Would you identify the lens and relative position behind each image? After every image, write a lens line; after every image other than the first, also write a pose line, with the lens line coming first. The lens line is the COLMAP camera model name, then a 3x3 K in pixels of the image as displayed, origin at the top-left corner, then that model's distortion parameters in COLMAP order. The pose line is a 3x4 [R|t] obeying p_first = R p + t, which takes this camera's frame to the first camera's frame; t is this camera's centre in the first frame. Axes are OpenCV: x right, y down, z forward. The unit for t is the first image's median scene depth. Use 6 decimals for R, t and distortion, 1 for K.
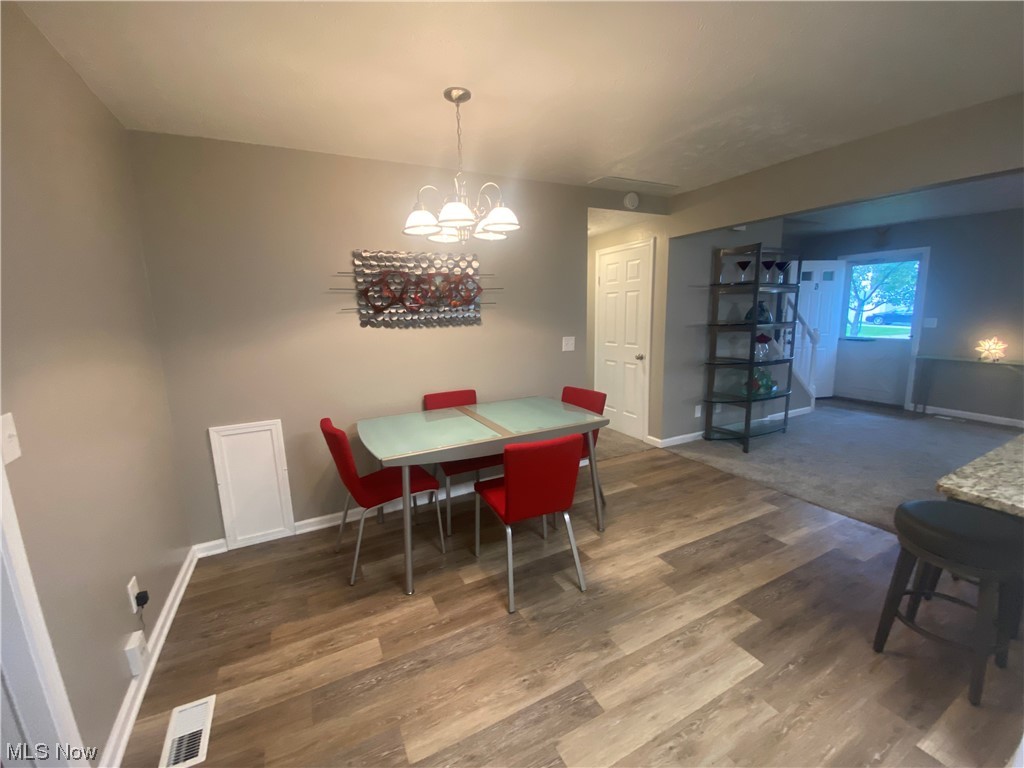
lens RADIAL K [[413.3, 0, 512.0], [0, 413.3, 384.0], [0, 0, 1]] dist [0.023978, -0.021295]
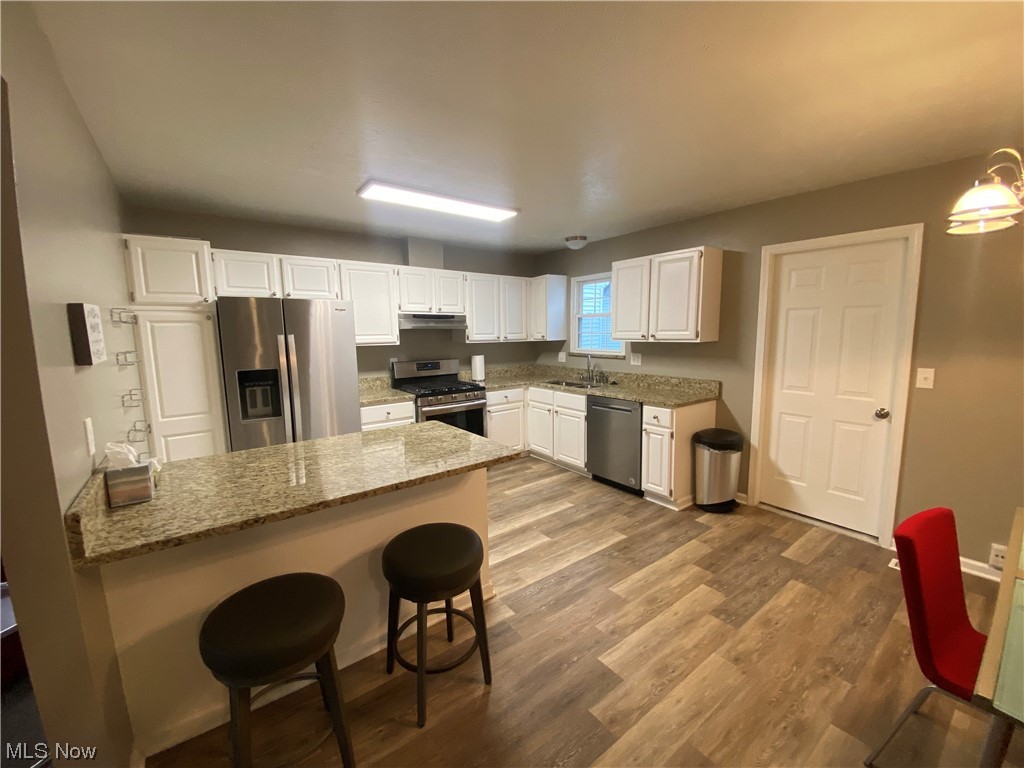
lens RADIAL K [[411.6, 0, 507.8], [0, 411.6, 380.6], [0, 0, 1]] dist [0.041130, -0.027733]
pose [[-0.985090, 0.060839, -0.160921, 1.005566], [0.010471, 0.954850, 0.296902, -0.391174], [0.171719, 0.290790, -0.941251, 1.847286]]
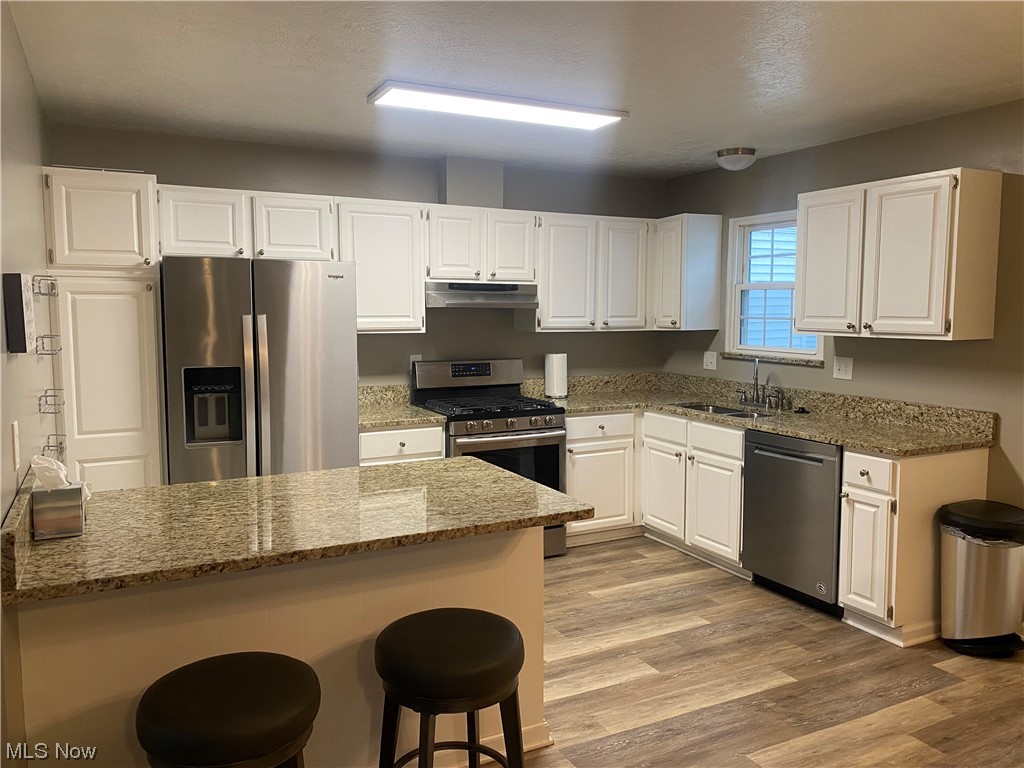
lens RADIAL K [[782.1, 0, 500.7], [0, 782.1, 362.6], [0, 0, 1]] dist [0.058488, -0.045903]
pose [[-0.999641, 0.025285, 0.008886, 0.935360], [0.026692, 0.969212, 0.244777, -0.454532], [-0.002423, 0.244926, -0.969539, 2.133991]]
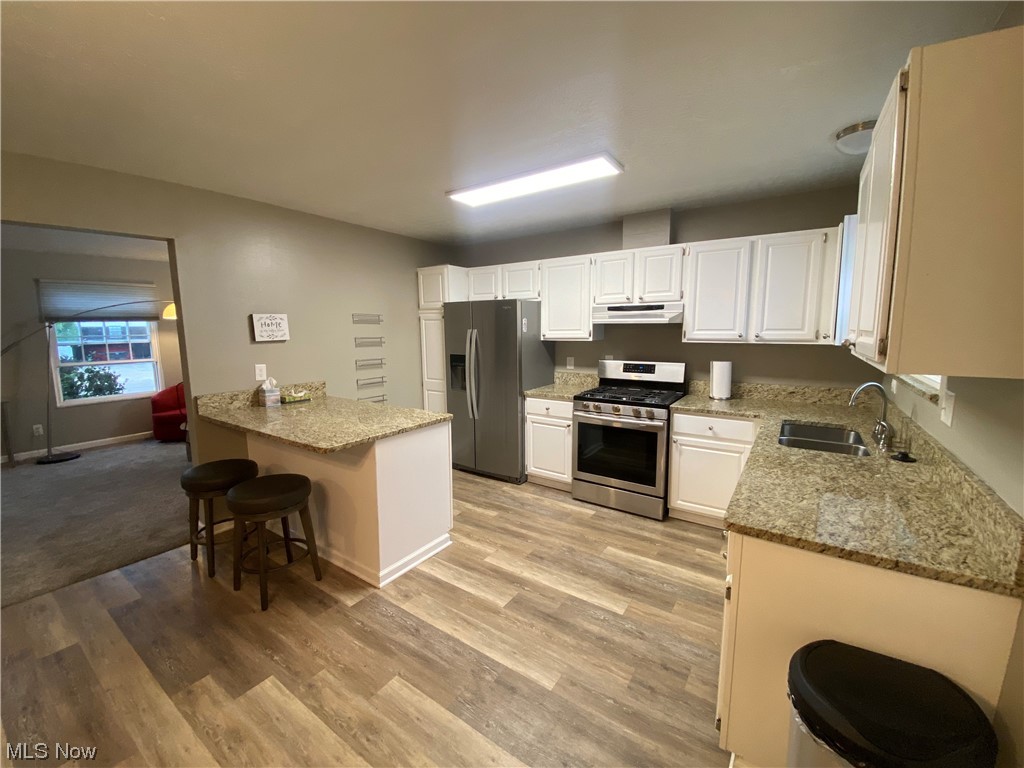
lens RADIAL K [[411.6, 0, 507.8], [0, 411.6, 380.6], [0, 0, 1]] dist [0.041130, -0.027733]
pose [[-0.471952, -0.080041, 0.877984, -0.573572], [0.175368, 0.967447, 0.182464, -0.150131], [-0.864007, 0.240085, -0.442551, 0.788127]]
